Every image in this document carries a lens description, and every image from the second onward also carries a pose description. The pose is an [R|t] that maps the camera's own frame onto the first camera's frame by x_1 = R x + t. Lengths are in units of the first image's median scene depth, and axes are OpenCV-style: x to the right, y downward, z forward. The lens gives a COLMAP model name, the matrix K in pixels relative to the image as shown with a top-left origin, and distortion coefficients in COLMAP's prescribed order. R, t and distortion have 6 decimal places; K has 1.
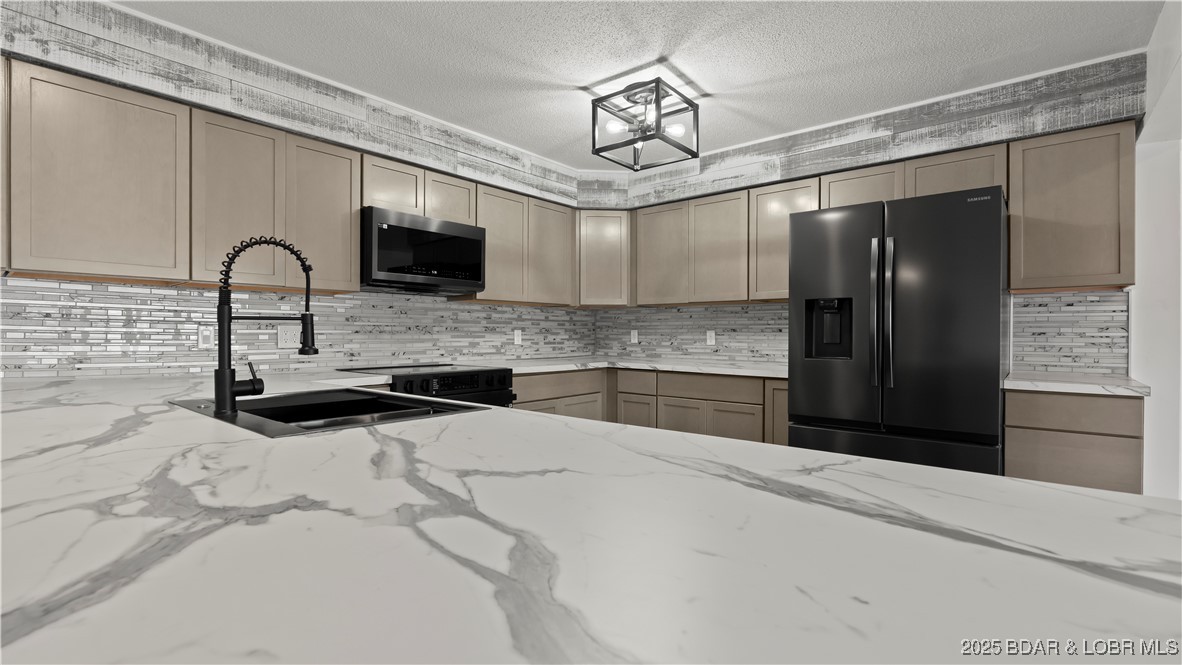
lens RADIAL K [[537.9, 0, 587.1], [0, 537.9, 335.9], [0, 0, 1]] dist [-0.009350, 0.003344]
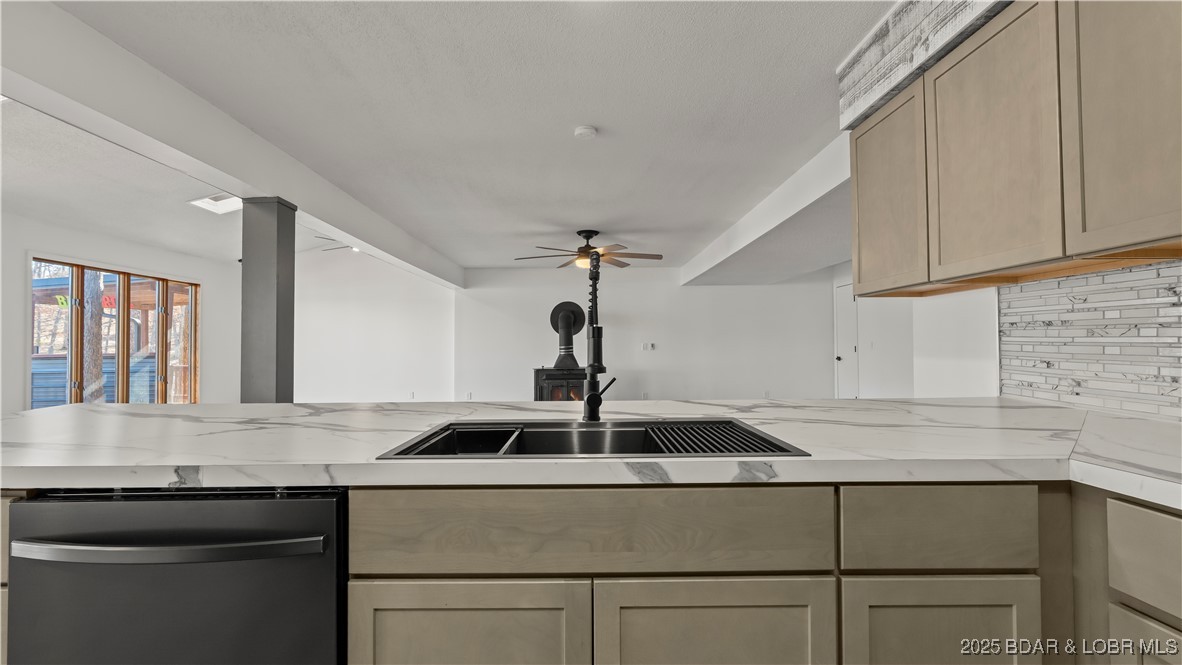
lens RADIAL K [[537.9, 0, 587.1], [0, 537.9, 335.9], [0, 0, 1]] dist [-0.009350, 0.003344]
pose [[-0.759082, -0.010532, -0.650910, 0.033271], [0.002975, 0.999803, -0.019647, -0.004075], [0.650988, -0.016851, -0.758901, 0.805129]]
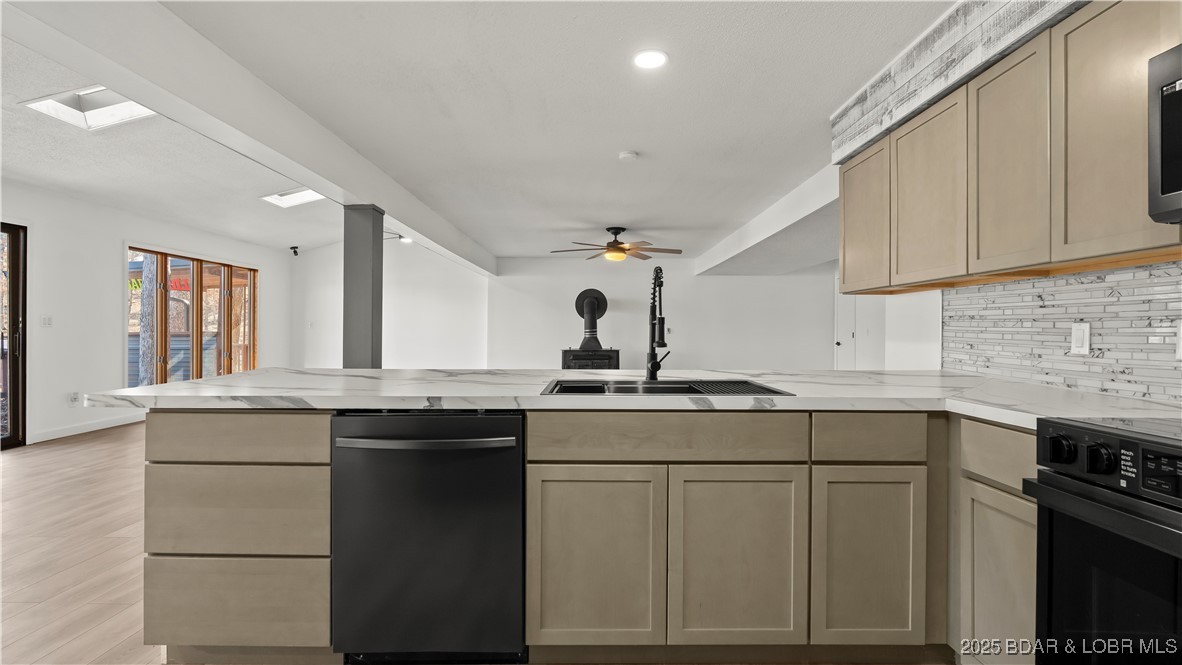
lens RADIAL K [[532.4, 0, 595.6], [0, 532.4, 331.1], [0, 0, 1]] dist [-0.012786, 0.005531]
pose [[-0.759087, -0.004869, -0.650971, 0.232579], [-0.007752, 0.999969, 0.001559, -0.003123], [0.650943, 0.006230, -0.759101, 0.926836]]
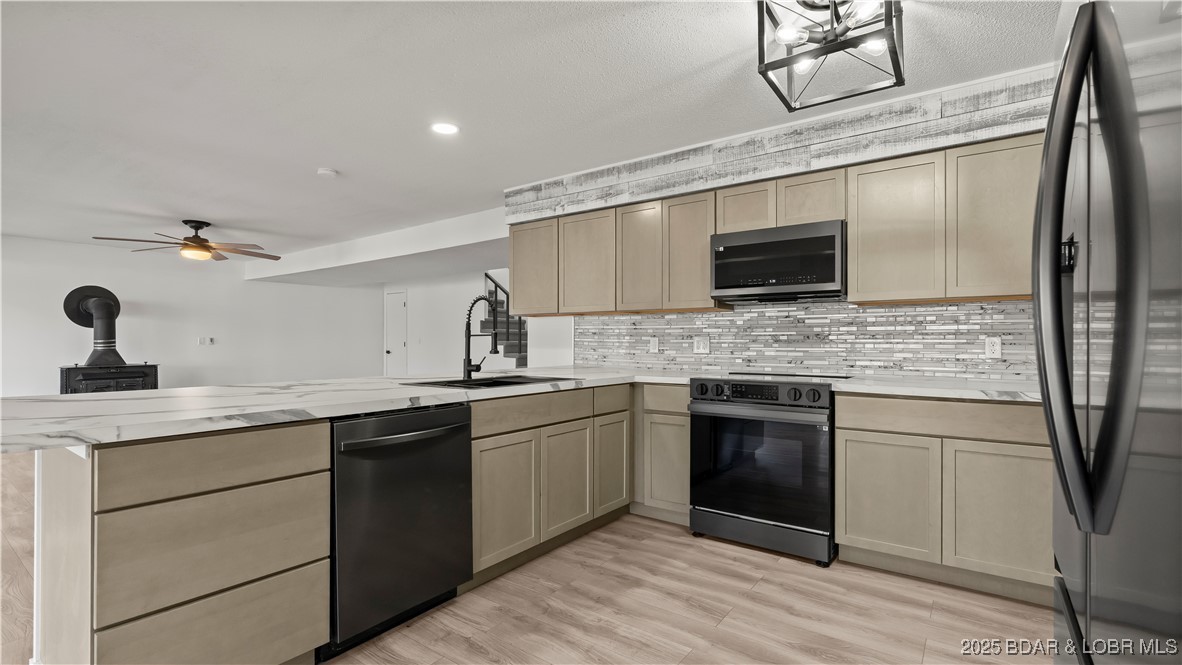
lens RADIAL K [[535.8, 0, 584.7], [0, 535.8, 340.5], [0, 0, 1]] dist [-0.008543, 0.001546]
pose [[0.063841, -0.003818, -0.997953, 0.679565], [-0.003900, 0.999984, -0.004076, -0.002659], [0.997952, 0.004152, 0.063825, 0.580042]]
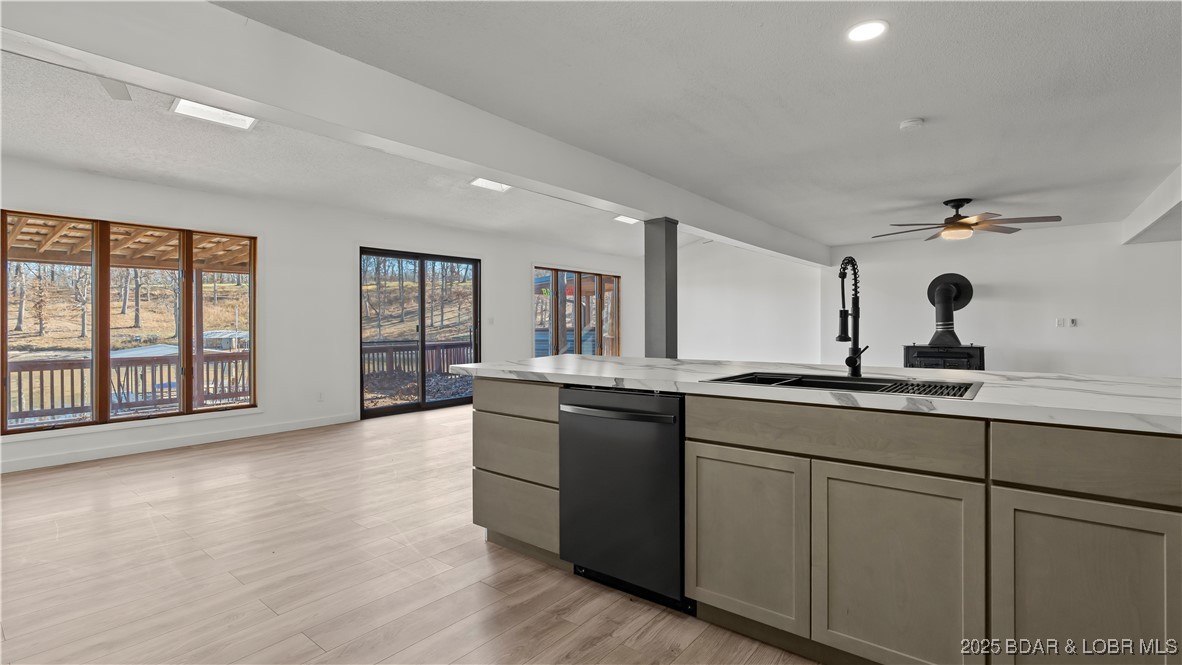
lens RADIAL K [[538.9, 0, 593.3], [0, 538.9, 323.1], [0, 0, 1]] dist [-0.004944, 0.000429]
pose [[-0.999470, 0.002637, -0.032452, 0.061658], [0.002655, 0.999996, -0.000514, -0.004811], [0.032450, -0.000600, -0.999473, 1.104143]]
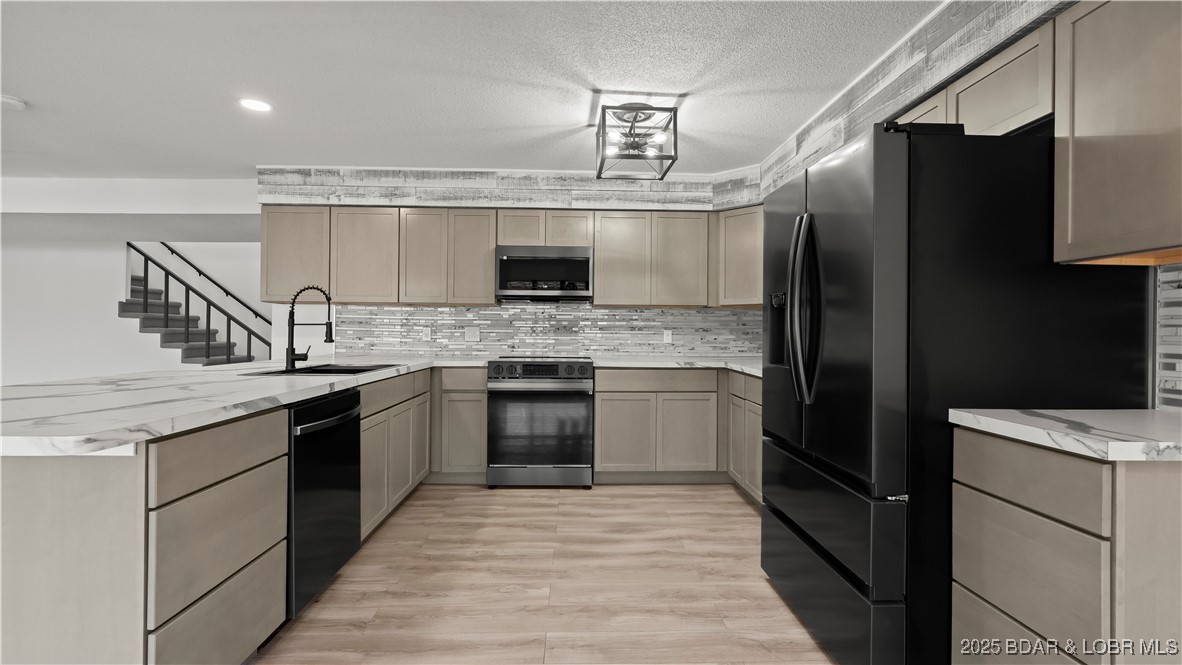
lens RADIAL K [[533.5, 0, 586.9], [0, 533.5, 328.2], [0, 0, 1]] dist [-0.006659, 0.000836]
pose [[0.670374, -0.001087, -0.742022, 0.756808], [-0.009267, 0.999909, -0.009837, -0.003399], [0.741965, 0.013471, 0.670303, 0.189217]]
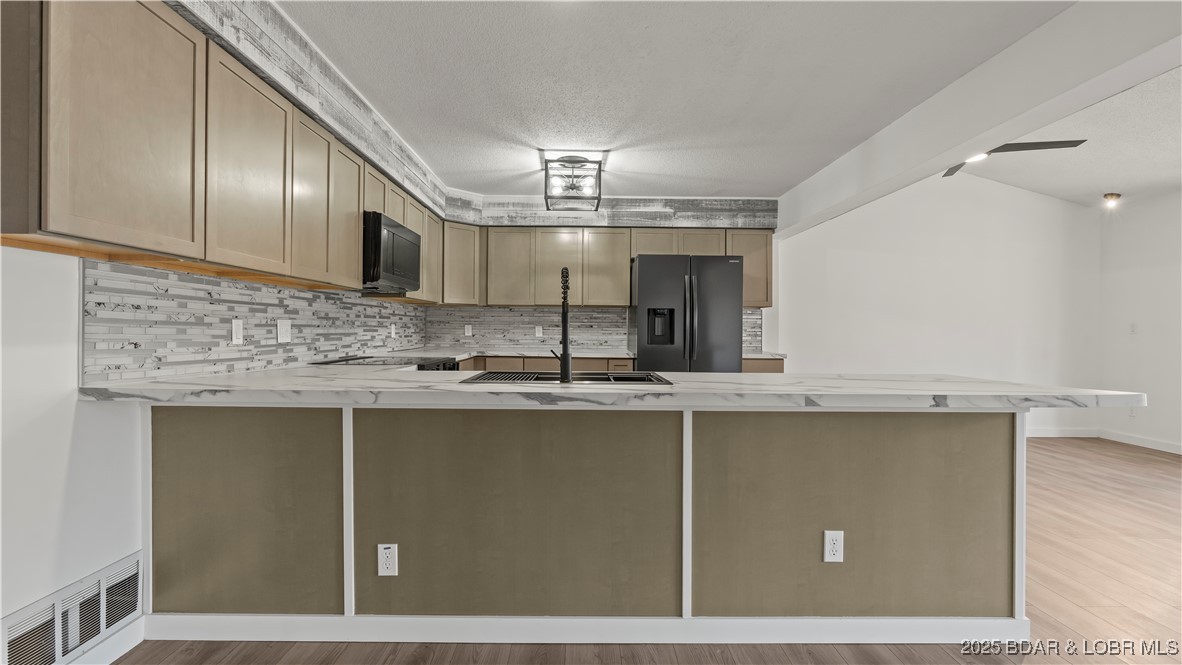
lens RADIAL K [[533.5, 0, 586.9], [0, 533.5, 328.2], [0, 0, 1]] dist [-0.006659, 0.000836]
pose [[0.754909, 0.003832, 0.655818, -0.712959], [-0.003818, 0.999992, -0.001448, -0.003988], [-0.655818, -0.001410, 0.754917, -0.091542]]
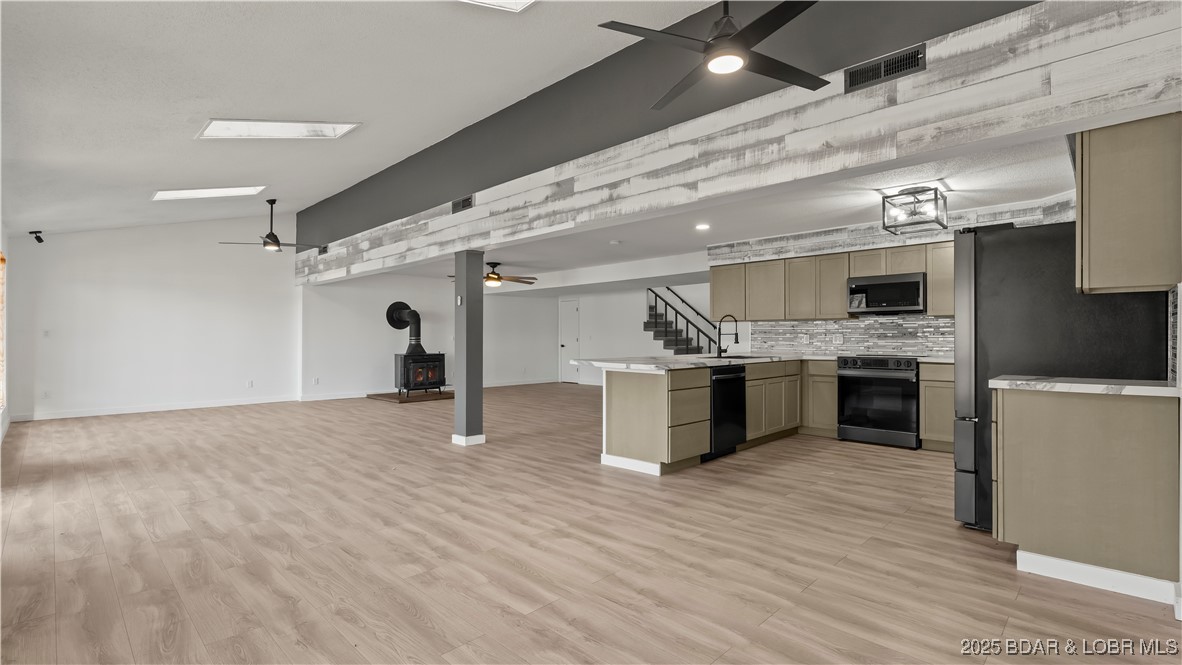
lens RADIAL K [[537.9, 0, 587.1], [0, 537.9, 335.9], [0, 0, 1]] dist [-0.009350, 0.003344]
pose [[-0.074492, -0.004841, -0.997210, 1.627921], [-0.000892, 0.999988, -0.004788, 0.000380], [0.997221, 0.000533, -0.074495, 0.109353]]
